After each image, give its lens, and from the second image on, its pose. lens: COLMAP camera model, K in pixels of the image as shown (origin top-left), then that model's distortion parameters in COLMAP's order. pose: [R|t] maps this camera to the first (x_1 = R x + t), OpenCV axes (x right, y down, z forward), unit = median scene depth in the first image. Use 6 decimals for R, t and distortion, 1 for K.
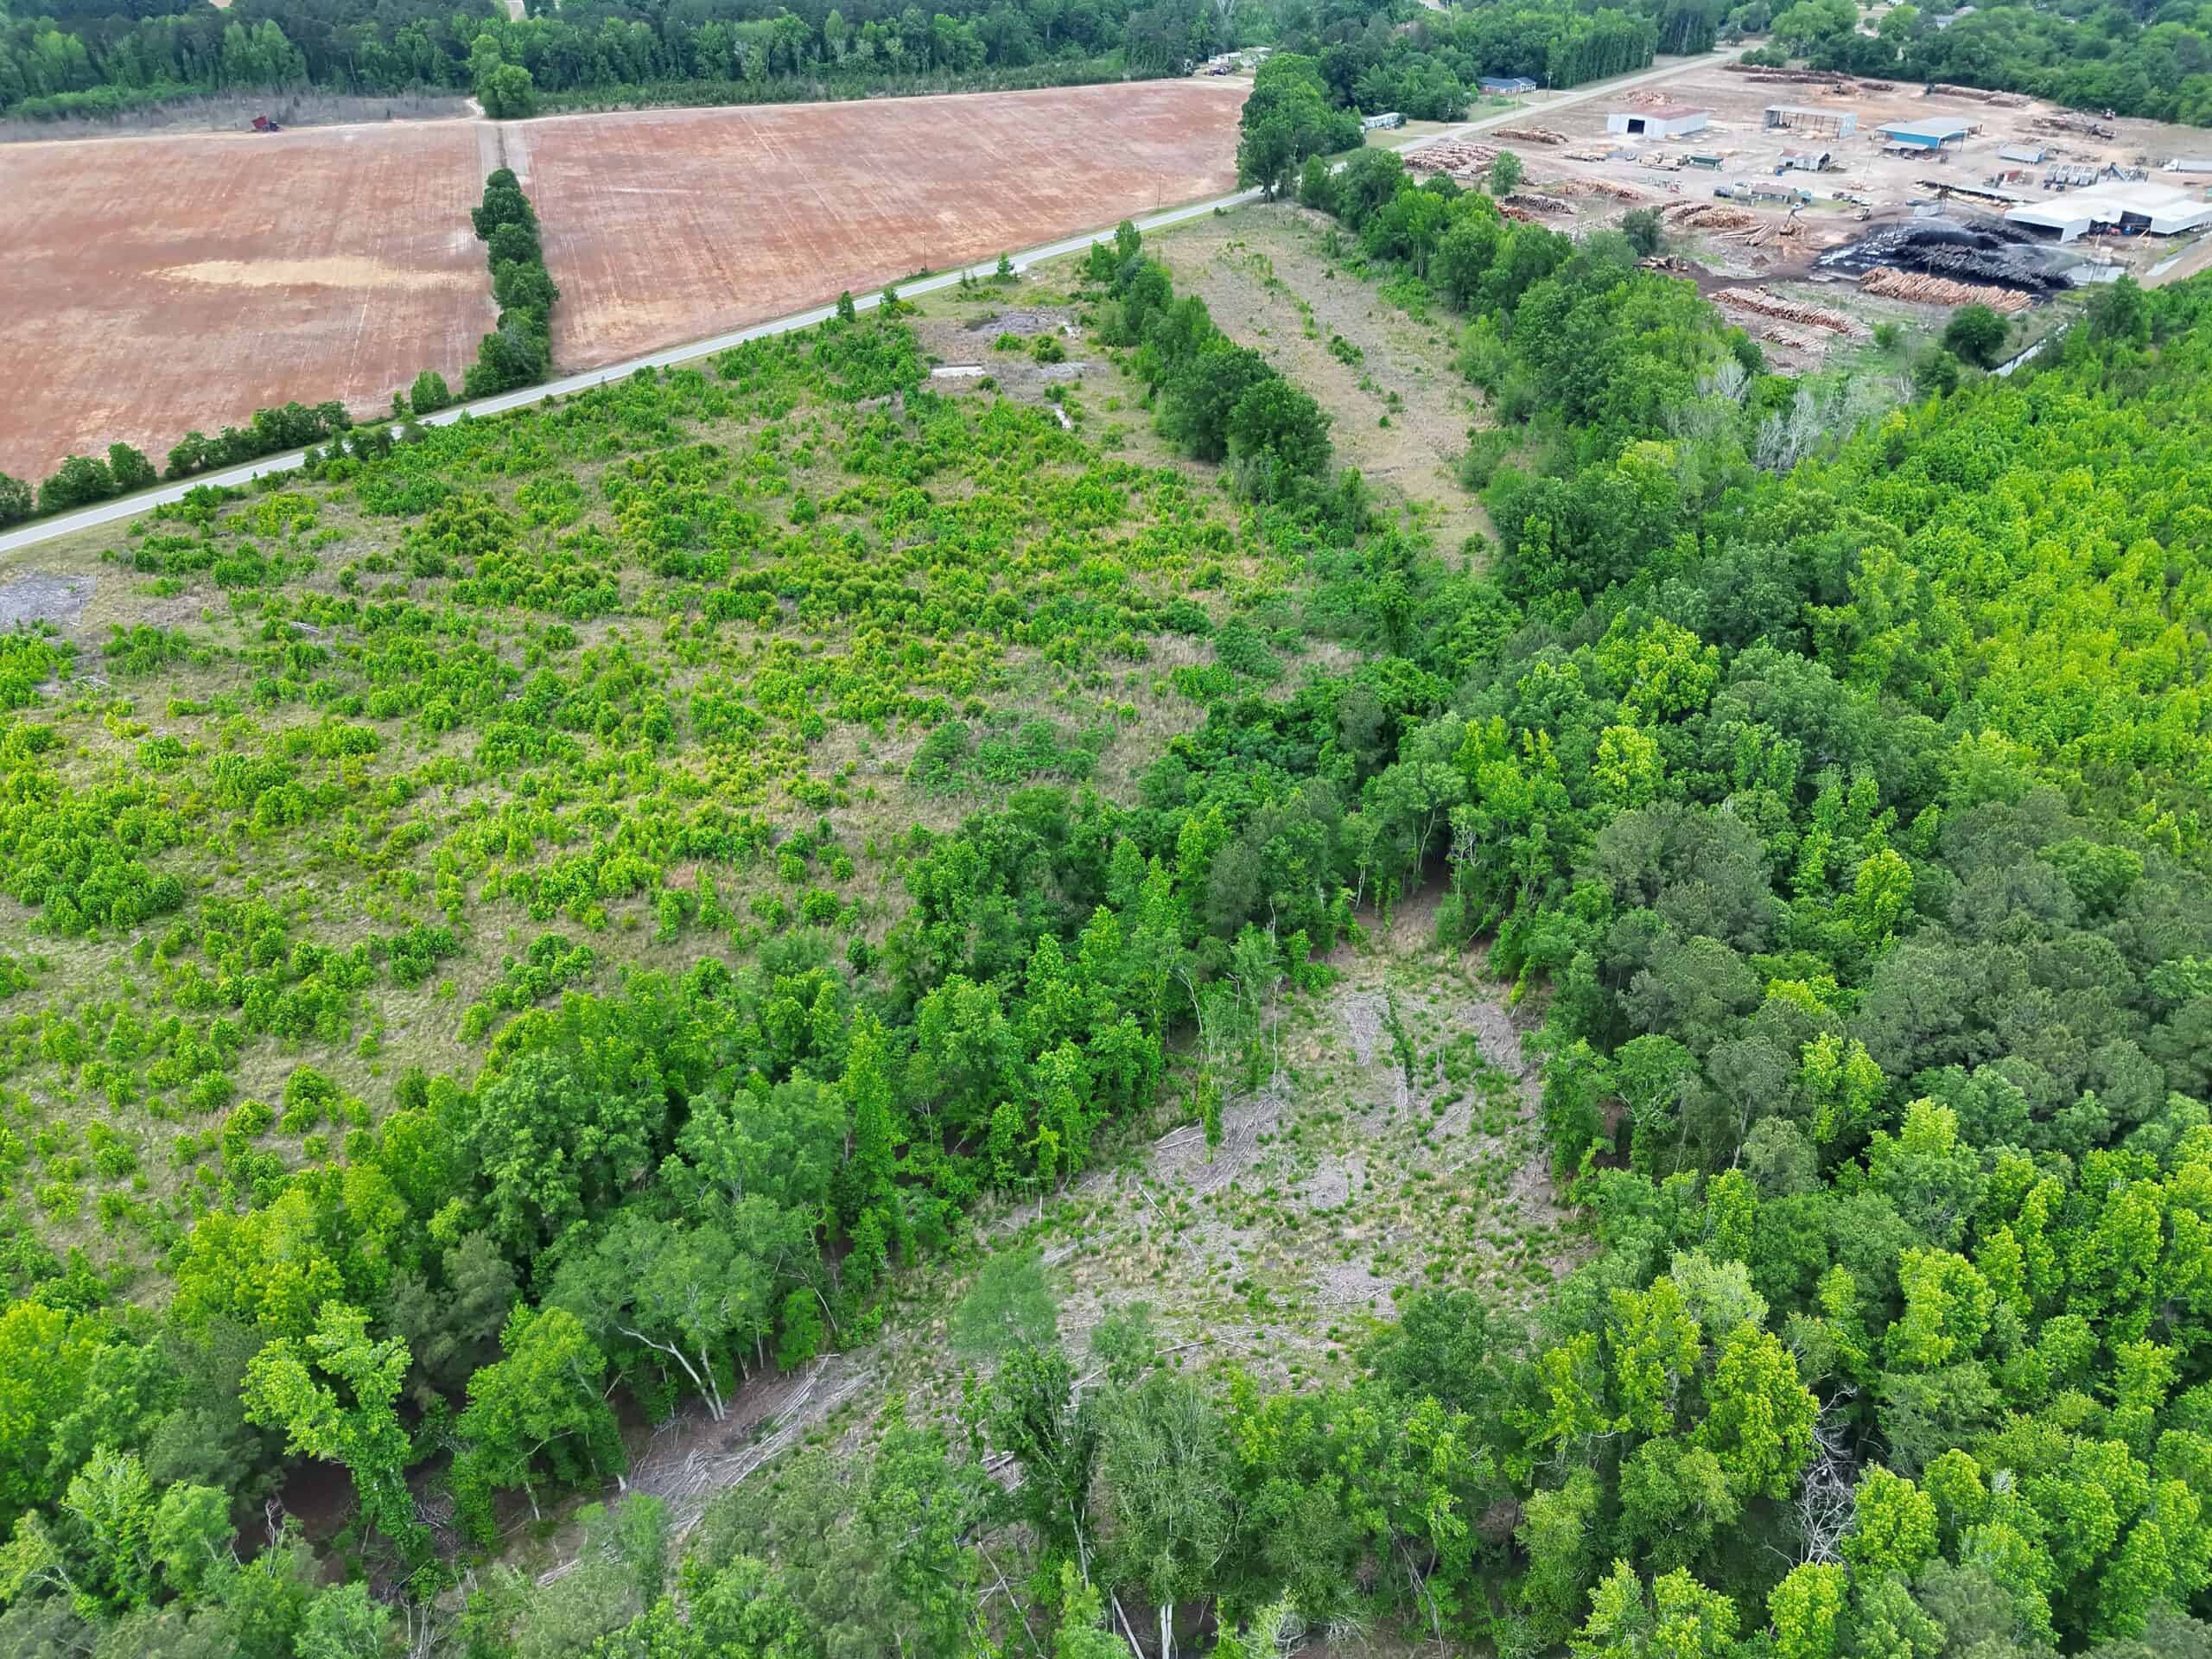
lens RADIAL K [[1671.0, 0, 1103.8], [0, 1671.0, 830.3], [0, 0, 1]] dist [0.084922, -0.081722]
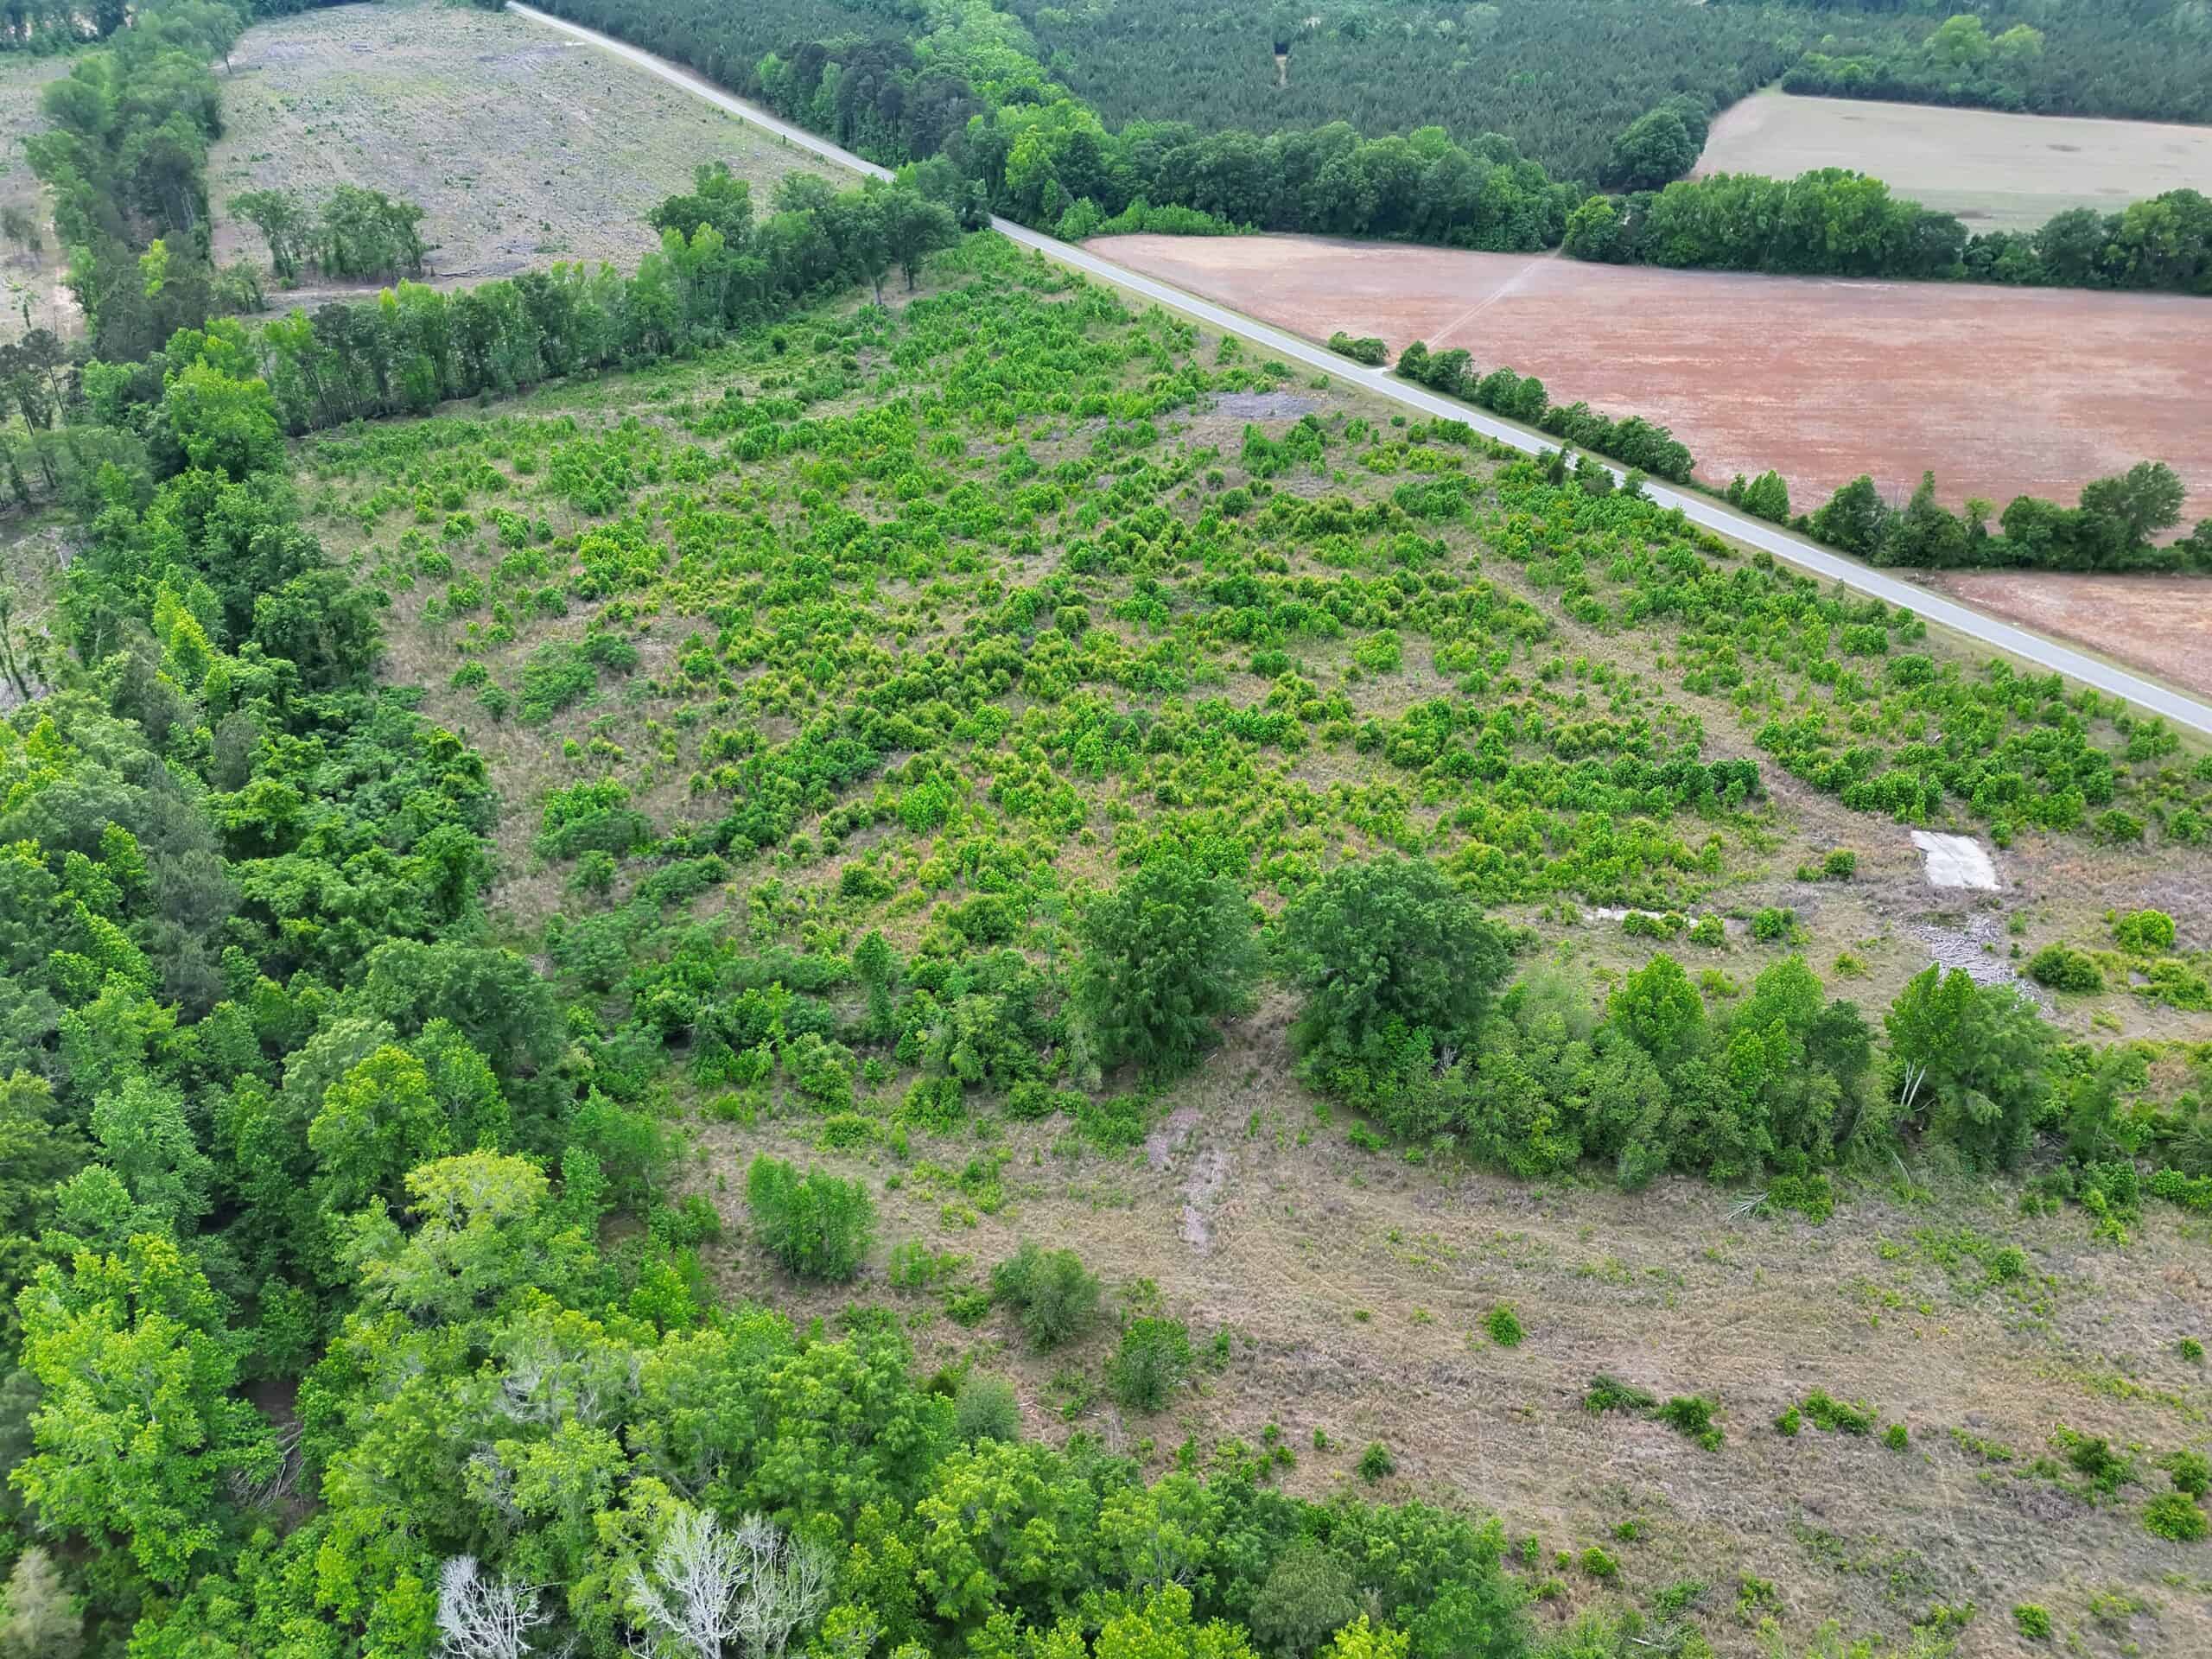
lens RADIAL K [[1671.0, 0, 1110.7], [0, 1671.0, 835.5], [0, 0, 1]] dist [0.084922, -0.081722]
pose [[-0.332476, 0.506473, -0.795578, 0.715647], [-0.493772, 0.625232, 0.604379, -0.787772], [0.803523, 0.593776, 0.042208, 1.285531]]
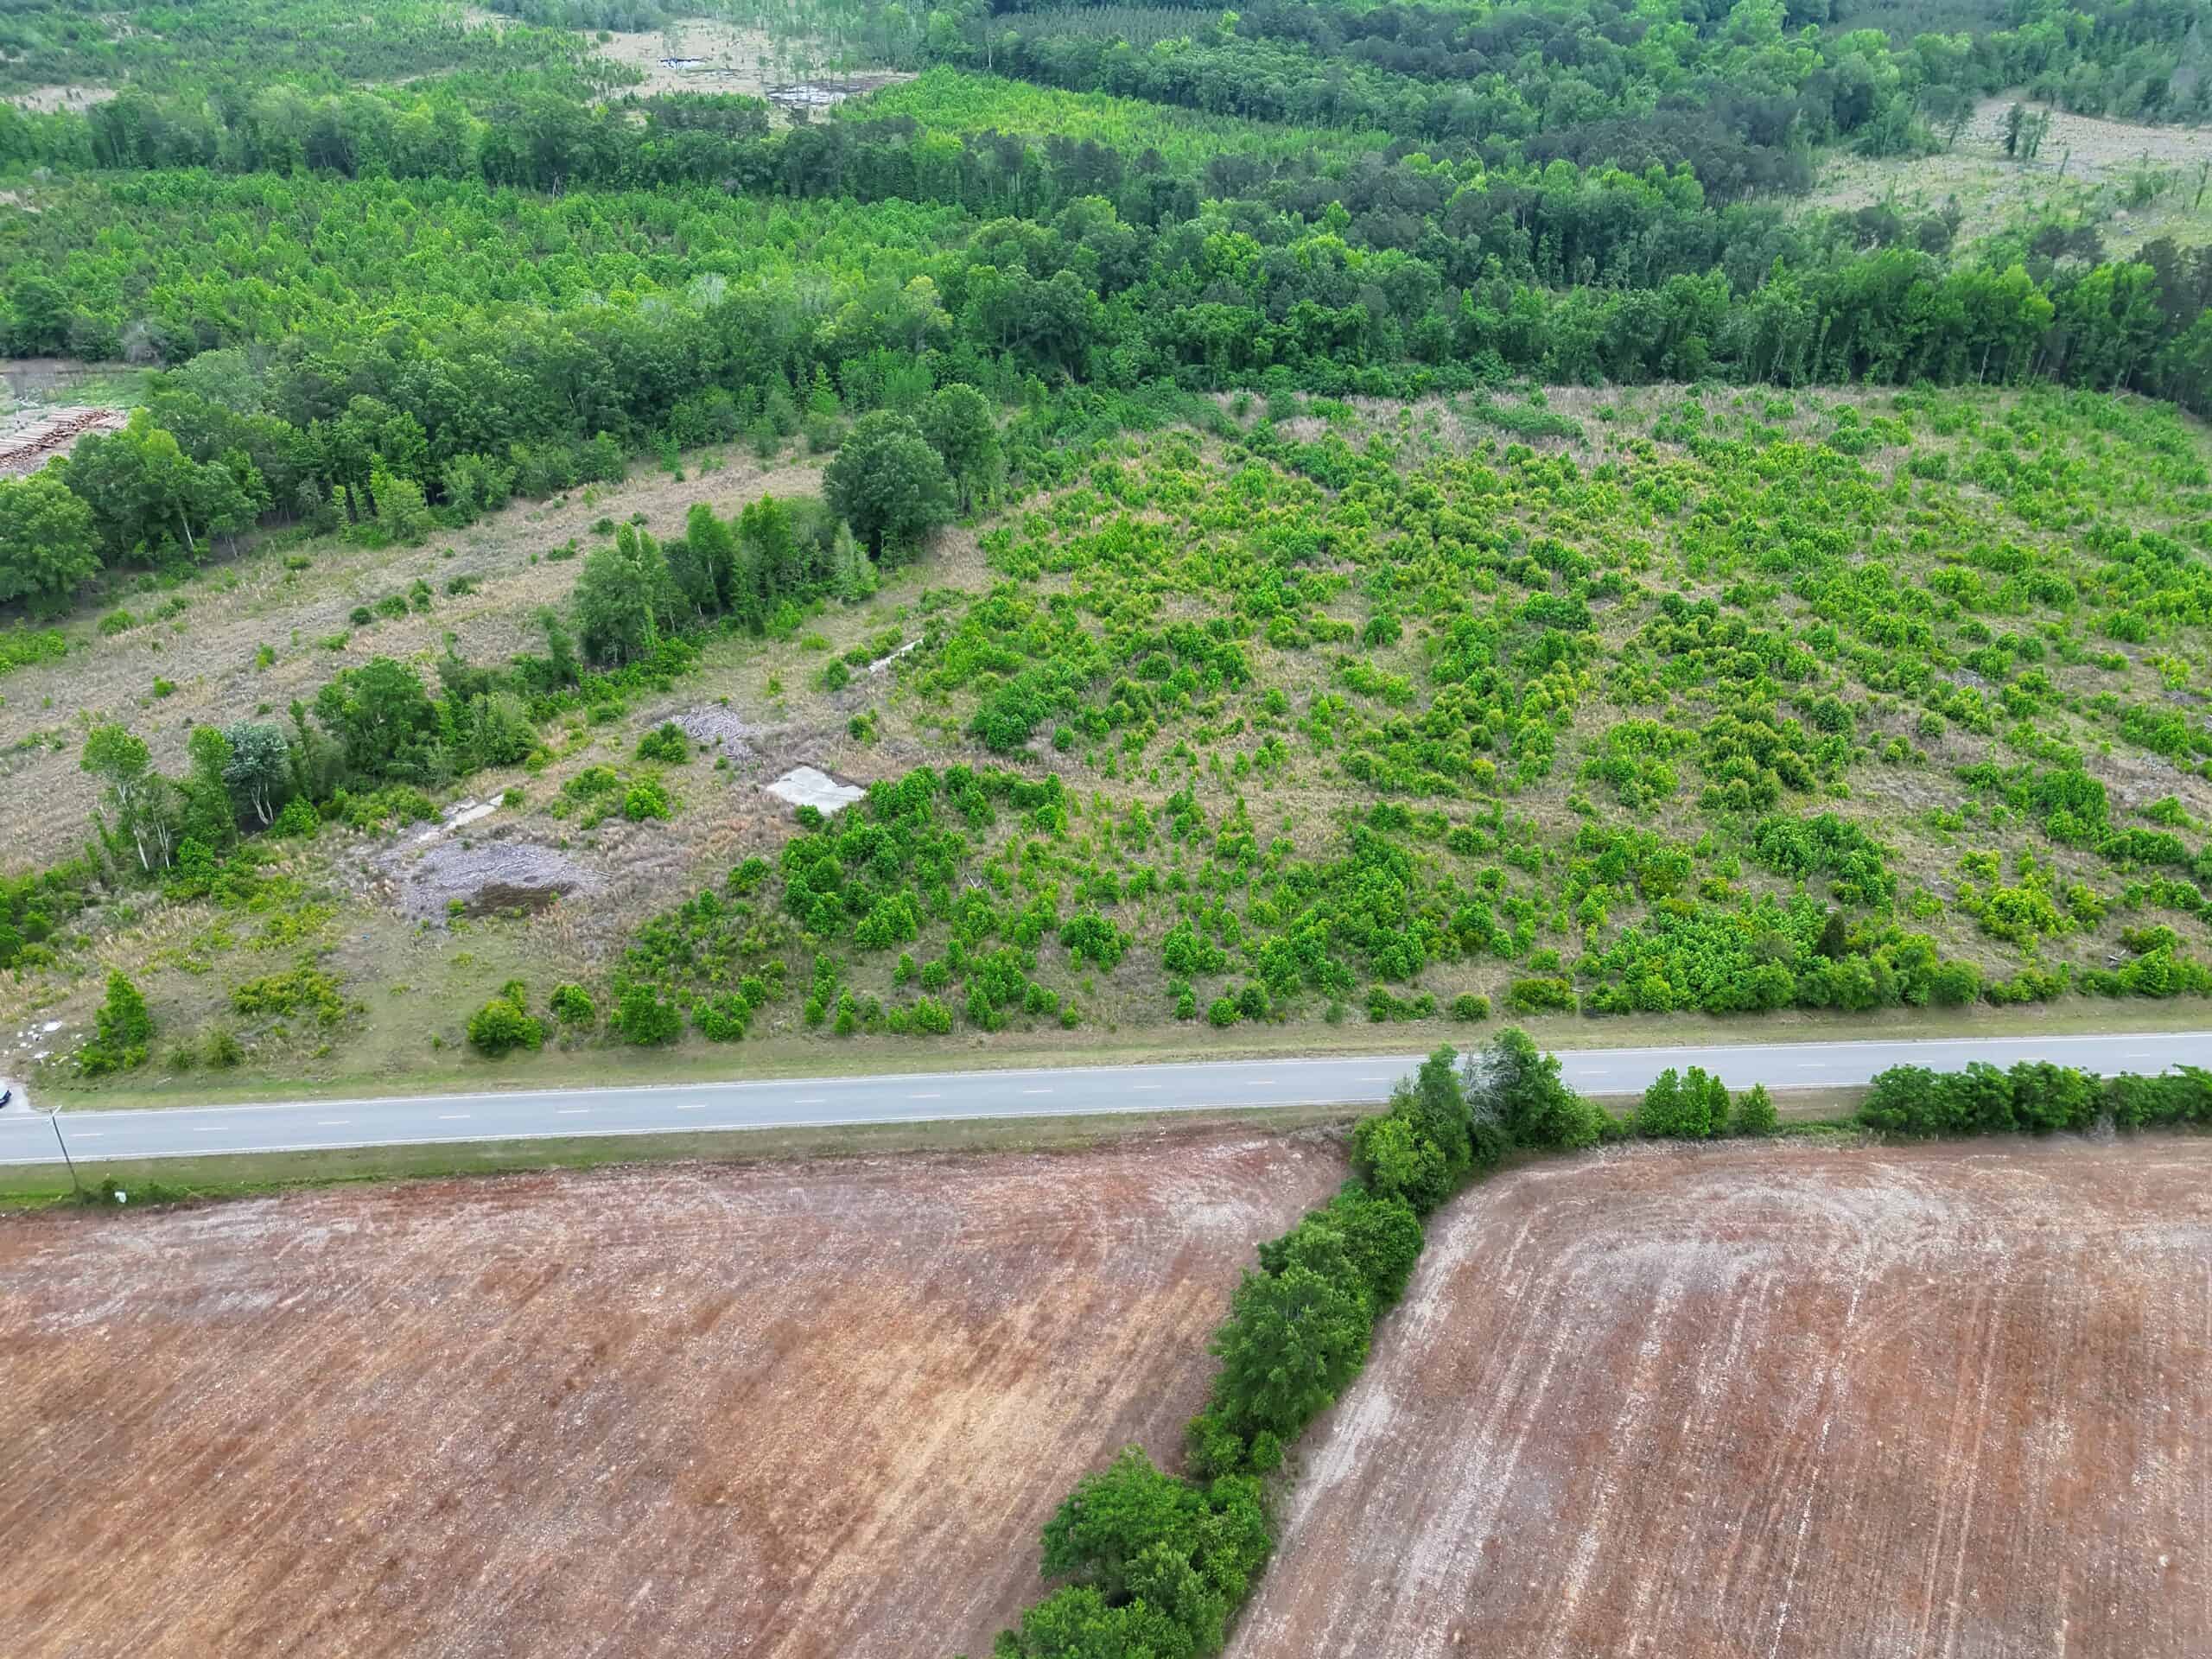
lens RADIAL K [[1671.0, 0, 1100.6], [0, 1671.0, 832.4], [0, 0, 1]] dist [0.084922, -0.081722]
pose [[-0.686110, -0.383750, 0.618053, -0.864806], [0.383753, 0.530839, 0.755608, -1.113025], [-0.618051, 0.755610, -0.216948, 1.817504]]
